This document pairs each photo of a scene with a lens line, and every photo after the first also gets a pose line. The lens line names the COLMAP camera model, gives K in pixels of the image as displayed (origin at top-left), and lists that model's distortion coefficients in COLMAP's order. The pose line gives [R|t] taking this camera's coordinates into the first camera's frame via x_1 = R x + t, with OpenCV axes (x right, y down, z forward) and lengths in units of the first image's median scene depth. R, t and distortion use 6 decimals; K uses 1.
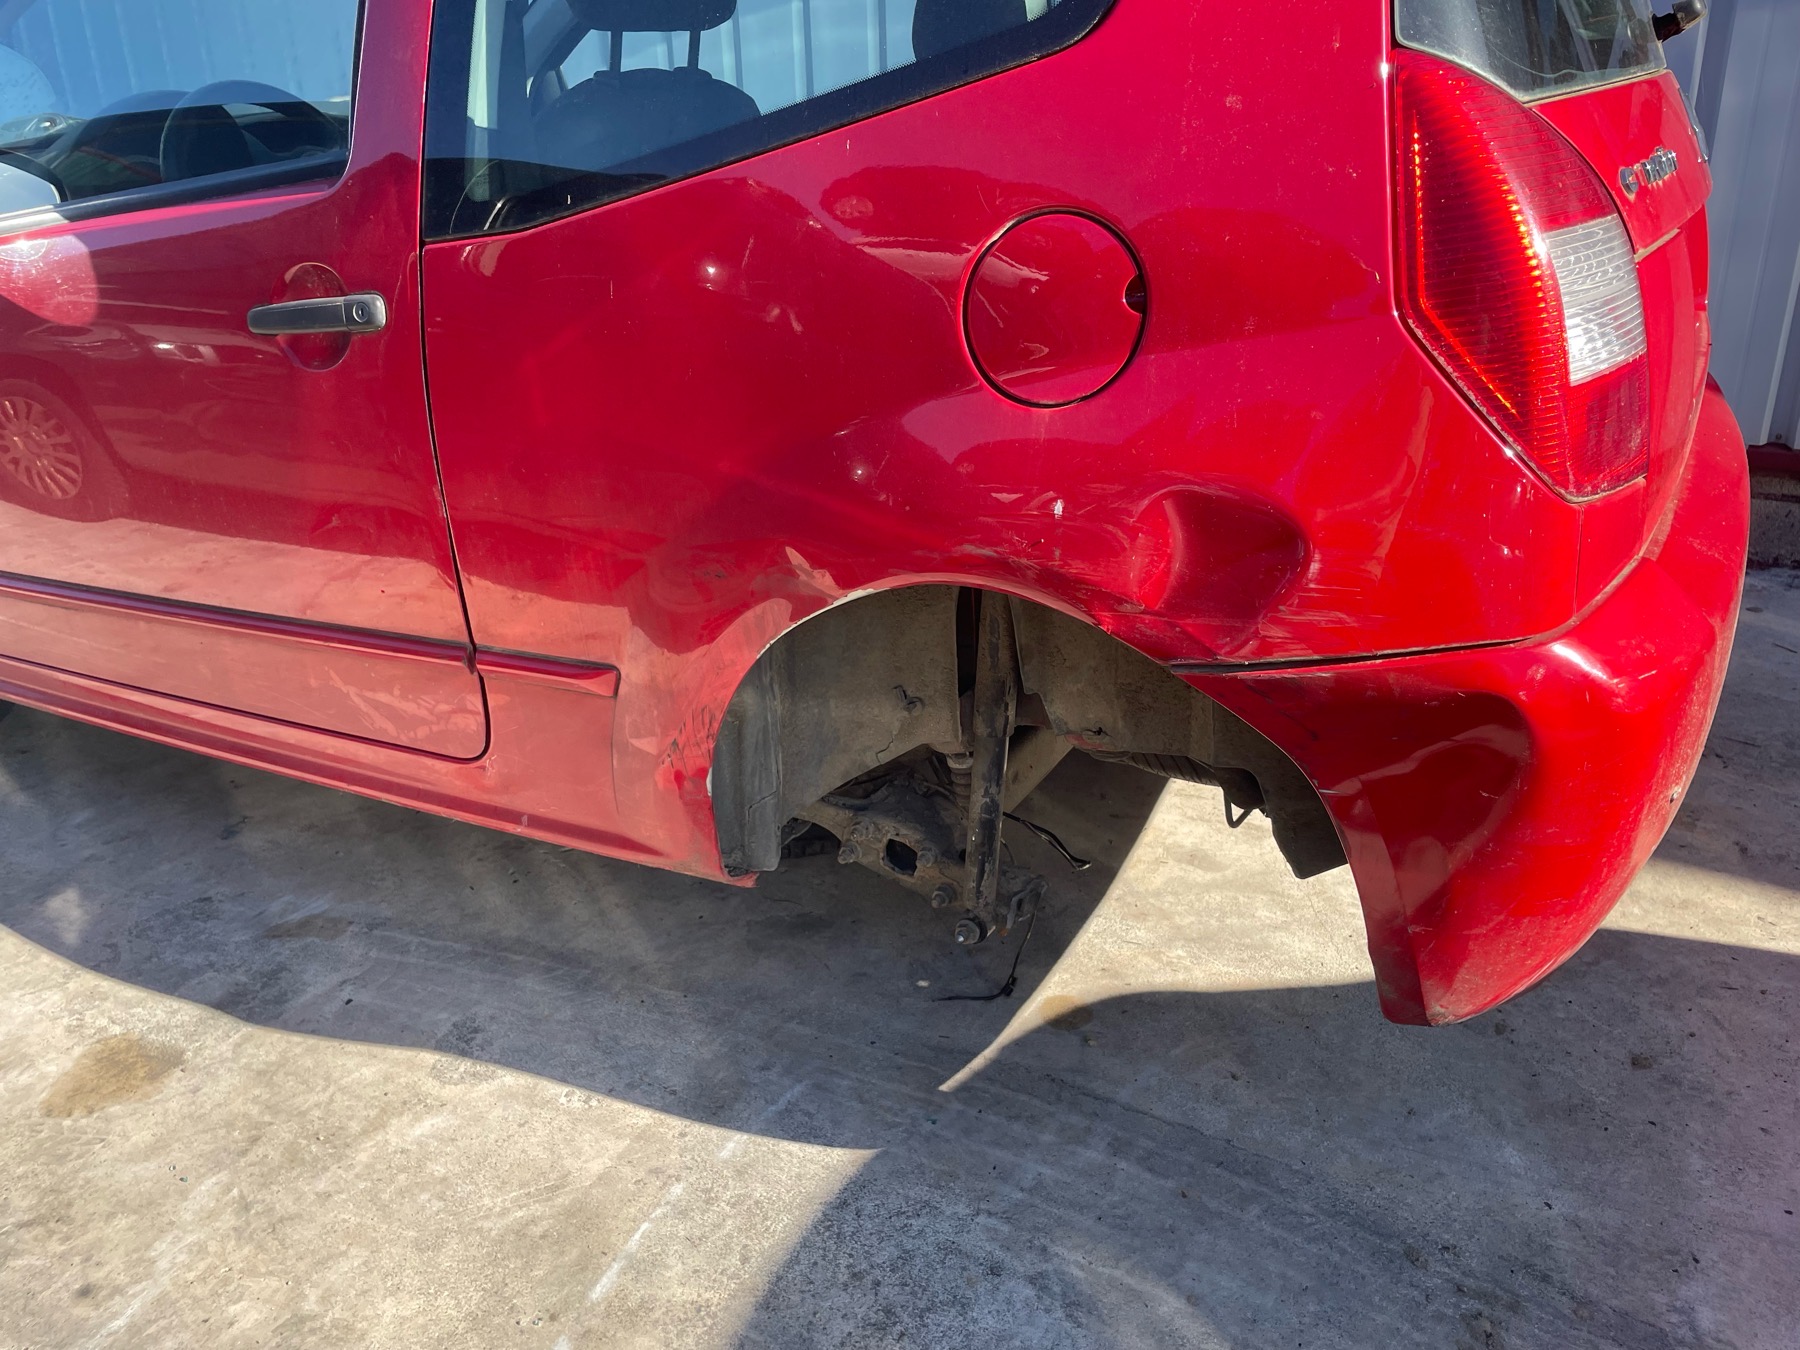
lens RADIAL K [[1361.2, 0, 890.4], [0, 1361.2, 702.1], [0, 0, 1]] dist [0.077278, -0.104878]
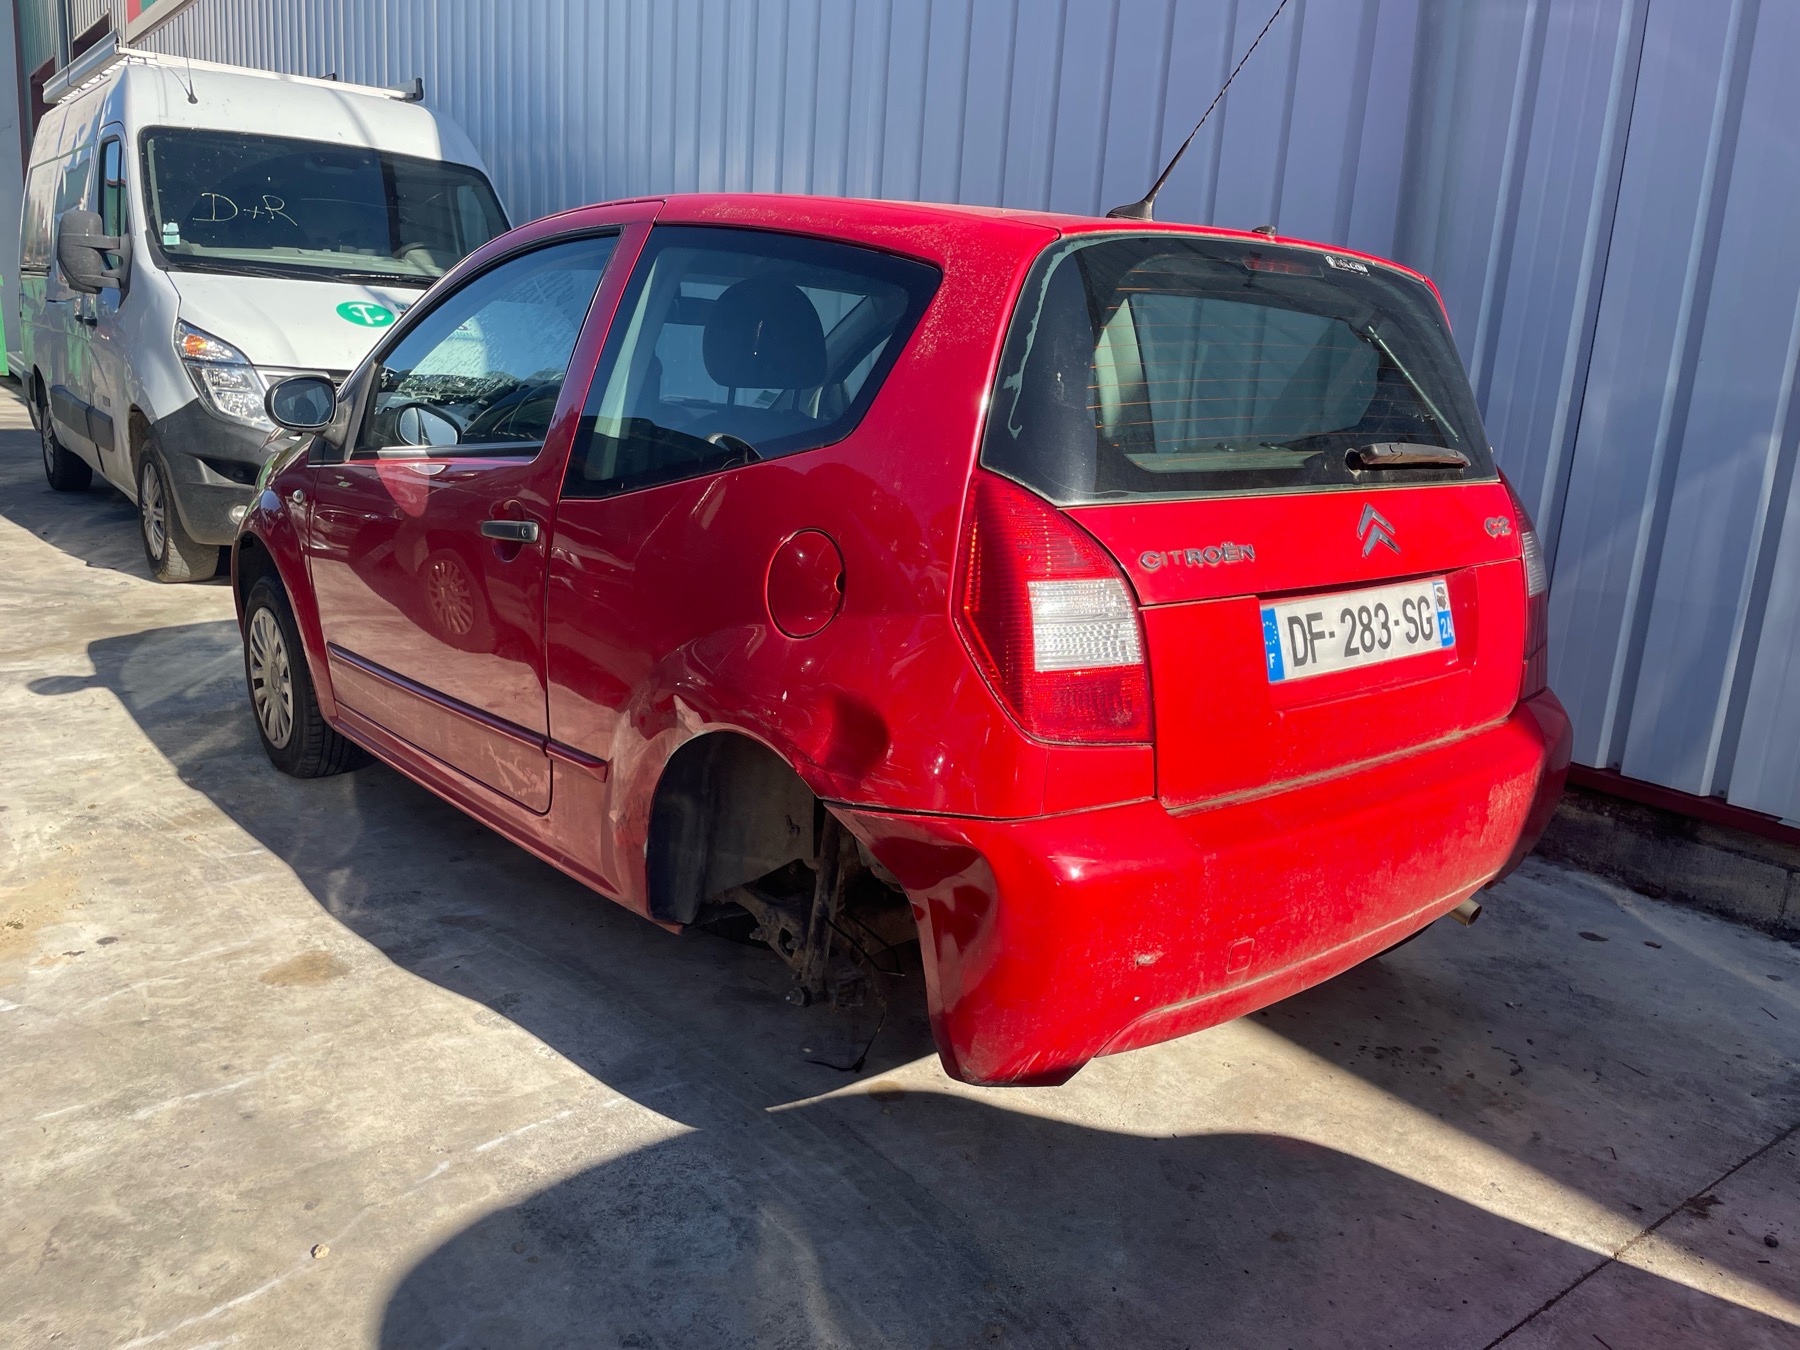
lens RADIAL K [[1361.2, 0, 922.8], [0, 1361.2, 704.1], [0, 0, 1]] dist [0.077278, -0.104878]
pose [[0.935118, 0.169425, -0.311206, 0.568100], [-0.223725, 0.963385, -0.147770, 0.054710], [0.274775, 0.207807, 0.938784, -0.373960]]
